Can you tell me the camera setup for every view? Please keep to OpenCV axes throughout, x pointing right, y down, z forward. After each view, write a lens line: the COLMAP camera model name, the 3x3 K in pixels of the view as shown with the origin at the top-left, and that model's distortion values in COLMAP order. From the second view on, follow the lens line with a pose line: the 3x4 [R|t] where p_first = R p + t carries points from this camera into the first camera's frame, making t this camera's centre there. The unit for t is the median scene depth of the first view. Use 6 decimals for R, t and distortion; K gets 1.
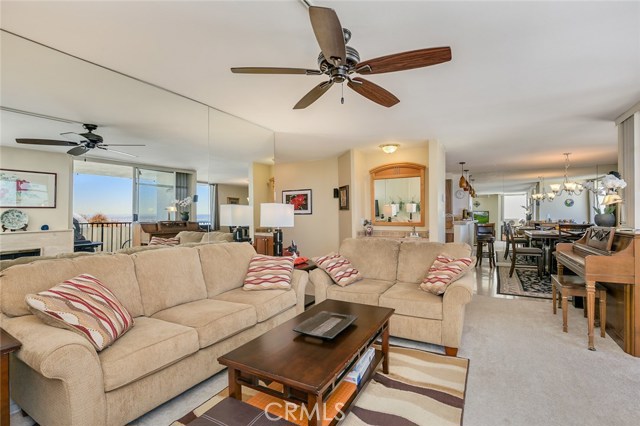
lens RADIAL K [[296.1, 0, 320.0], [0, 296.1, 213.0], [0, 0, 1]] dist [-0.003470, -0.000034]
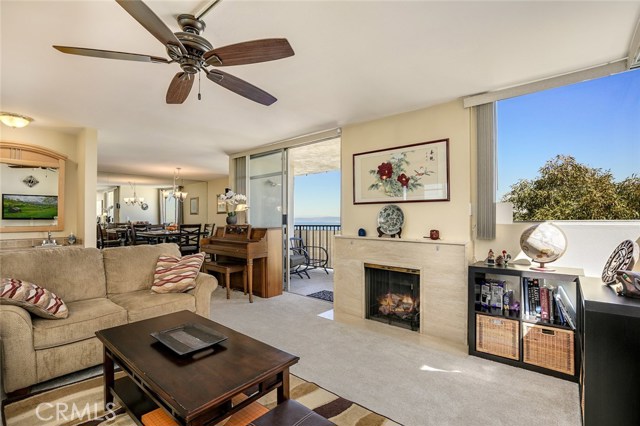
lens RADIAL K [[296.1, 0, 320.0], [0, 296.1, 213.0], [0, 0, 1]] dist [-0.003470, -0.000034]
pose [[0.205248, 0.017578, 0.978552, -0.409148], [-0.009980, 0.999824, -0.015867, 0.003319], [-0.978659, -0.006509, 0.205388, 0.222696]]
